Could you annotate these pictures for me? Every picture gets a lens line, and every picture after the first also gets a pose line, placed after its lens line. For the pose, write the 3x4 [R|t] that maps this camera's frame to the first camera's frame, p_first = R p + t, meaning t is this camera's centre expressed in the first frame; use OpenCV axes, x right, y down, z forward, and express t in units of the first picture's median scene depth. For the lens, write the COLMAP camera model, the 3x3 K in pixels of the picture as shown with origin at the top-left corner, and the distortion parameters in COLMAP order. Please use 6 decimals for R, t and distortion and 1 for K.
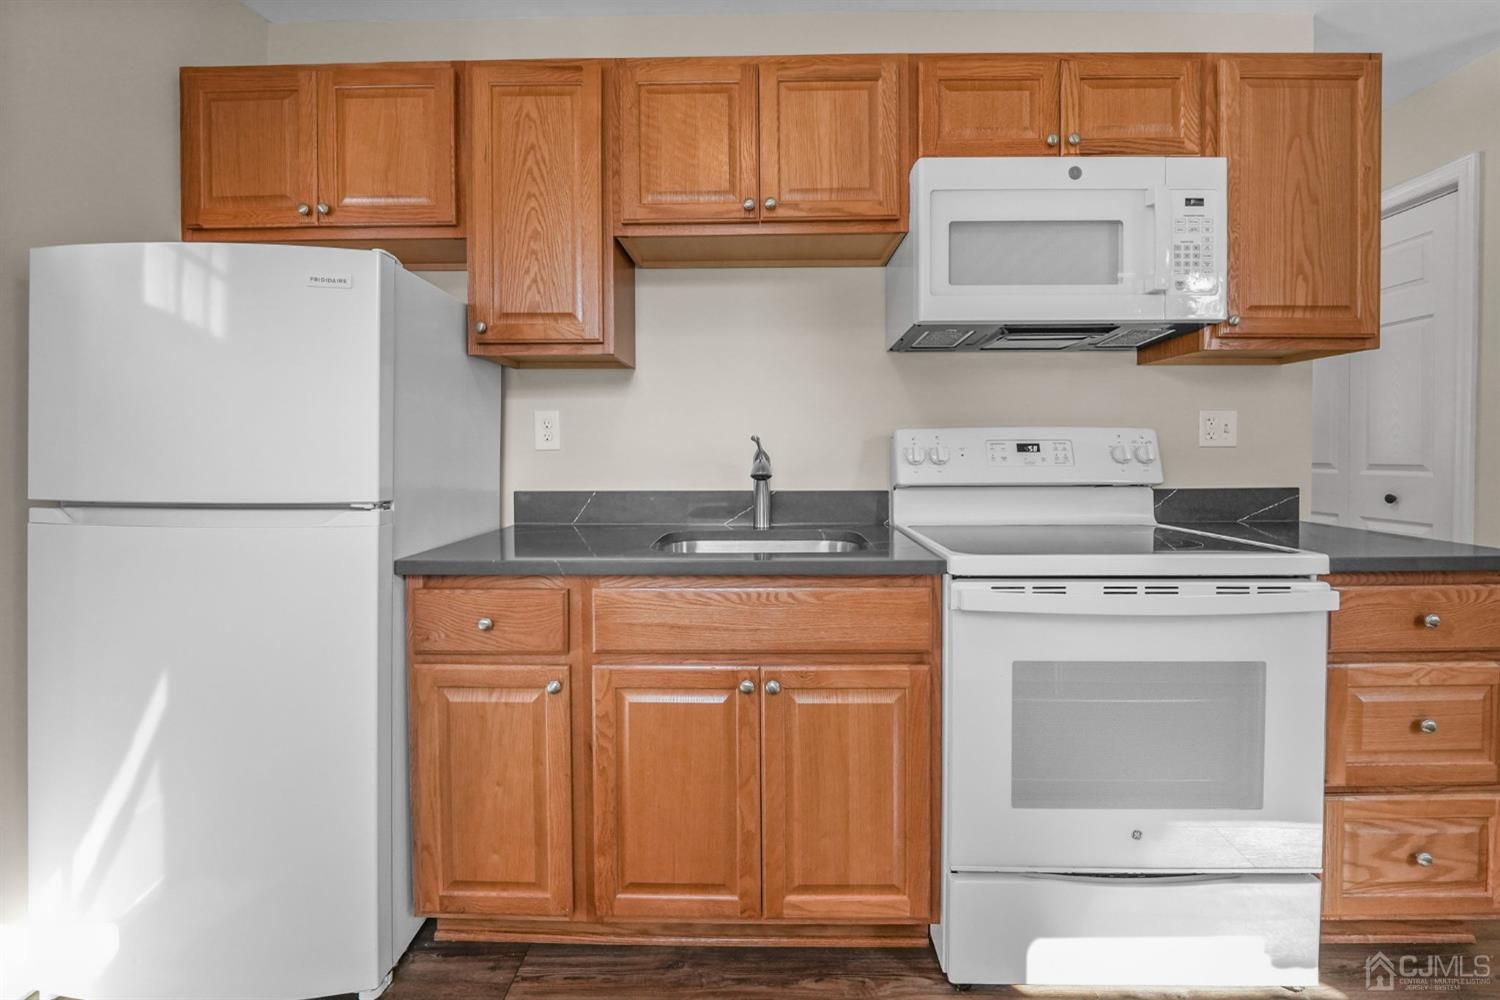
lens RADIAL K [[635.6, 0, 757.0], [0, 635.6, 469.9], [0, 0, 1]] dist [-0.007286, -0.002593]
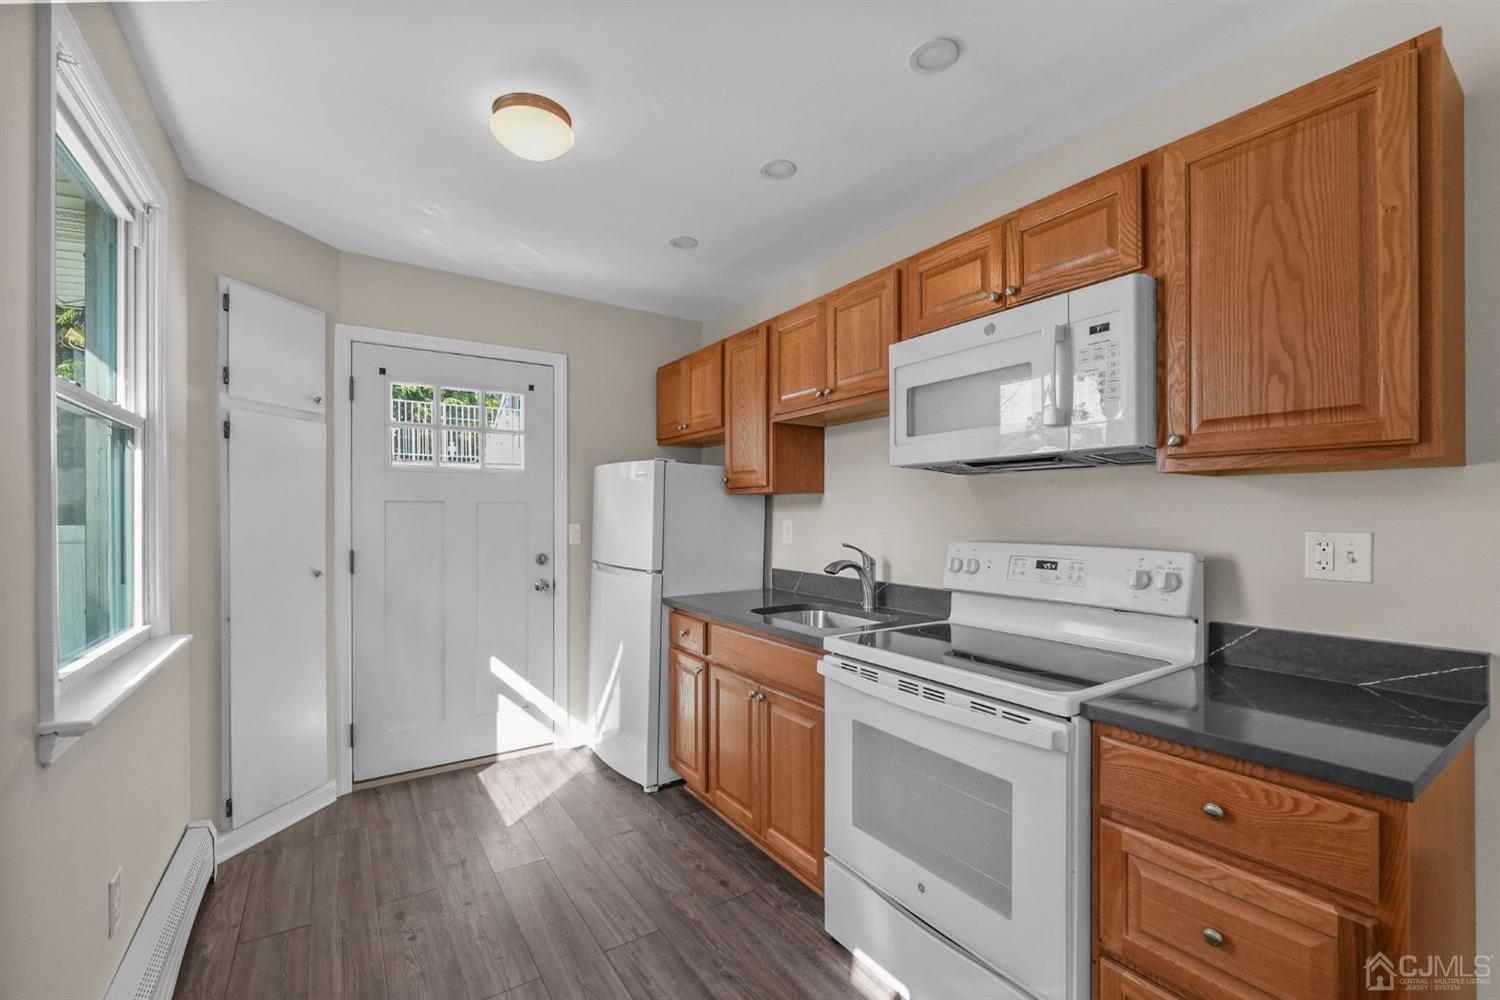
lens RADIAL K [[618.0, 0, 742.7], [0, 618.0, 526.6], [0, 0, 1]] dist [-0.005296, -0.003534]
pose [[0.569121, 0.020157, -0.822007, 1.126835], [-0.028130, 0.999592, 0.005036, -0.102684], [0.821773, 0.020257, 0.569455, 0.008611]]
